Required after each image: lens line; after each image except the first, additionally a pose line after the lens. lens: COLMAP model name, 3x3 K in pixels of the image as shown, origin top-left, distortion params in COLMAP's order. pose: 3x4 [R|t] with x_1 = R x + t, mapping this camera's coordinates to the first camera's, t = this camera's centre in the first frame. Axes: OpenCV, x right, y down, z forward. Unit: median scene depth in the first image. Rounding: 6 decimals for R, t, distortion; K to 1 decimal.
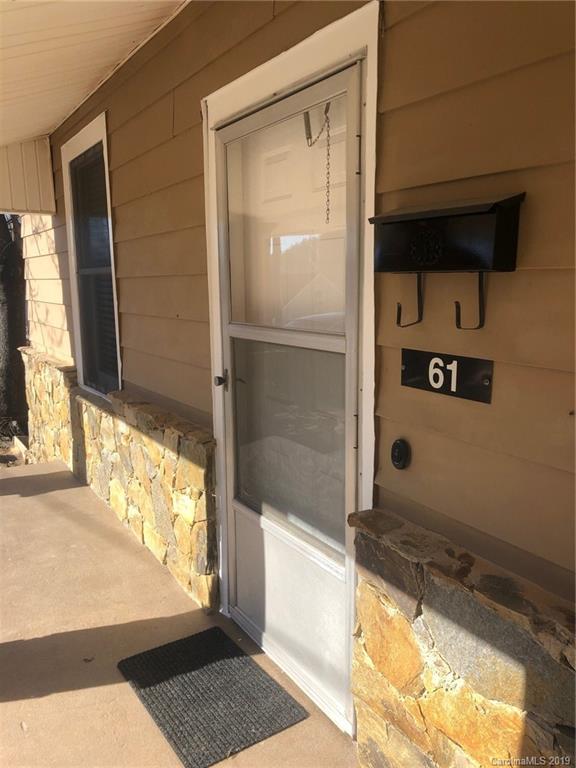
lens RADIAL K [[629.2, 0, 288.0], [0, 629.2, 384.0], [0, 0, 1]] dist [0.023592, -0.018987]
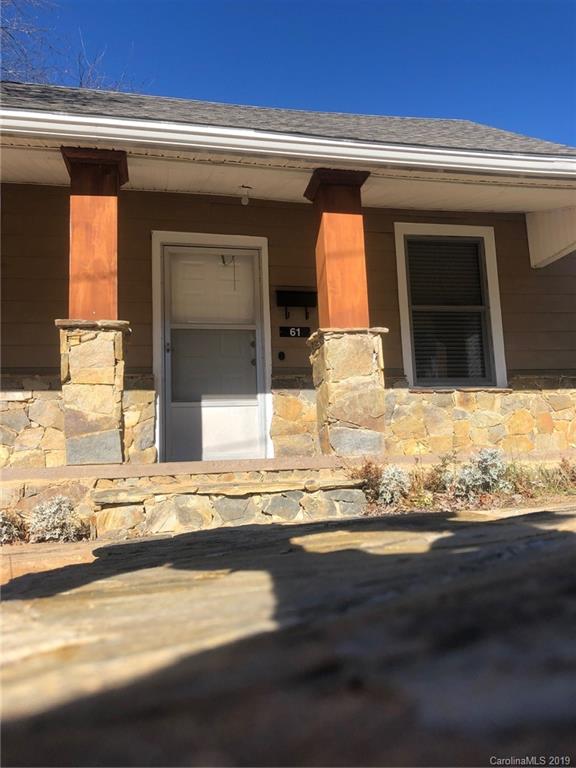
lens RADIAL K [[627.3, 0, 303.3], [0, 627.3, 396.6], [0, 0, 1]] dist [0.034230, -0.003364]
pose [[0.342199, 0.121152, 0.931784, -2.152309], [0.186227, 0.963237, -0.193634, 0.736020], [-0.920988, 0.239785, 0.307057, -0.094748]]
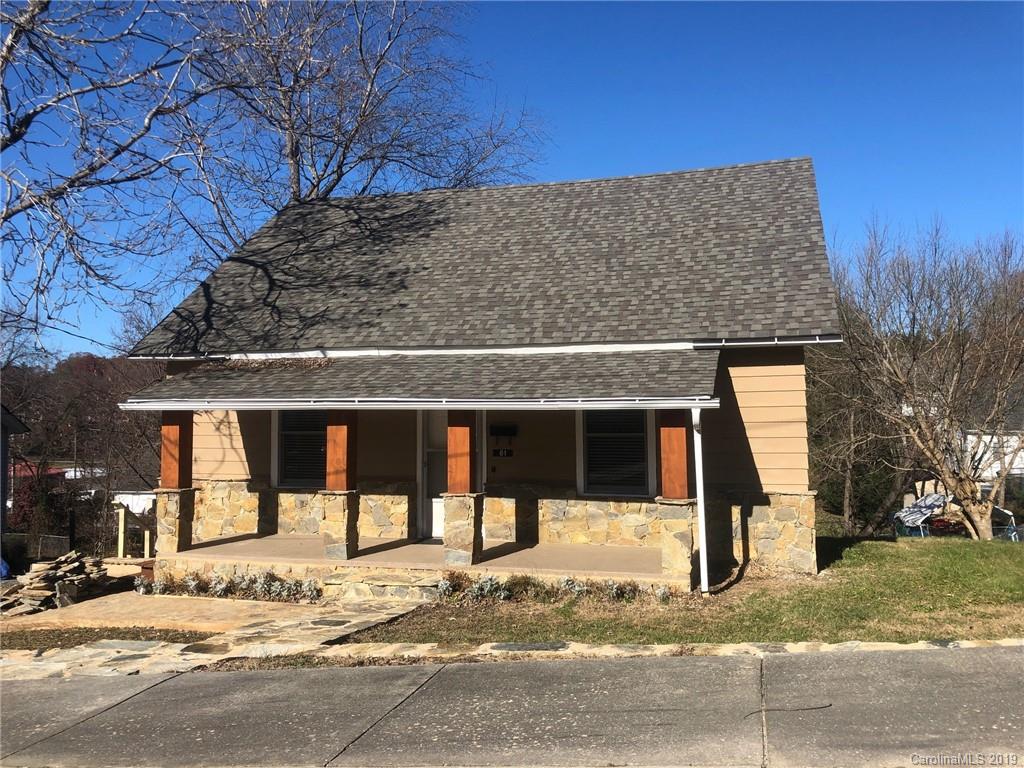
lens RADIAL K [[838.9, 0, 513.8], [0, 838.9, 378.4], [0, 0, 1]] dist [0.023592, -0.018987]
pose [[0.752698, 0.040150, 0.657140, -3.106751], [0.102246, 0.978899, -0.176923, 0.446777], [-0.650378, 0.200359, 0.732710, -3.158760]]
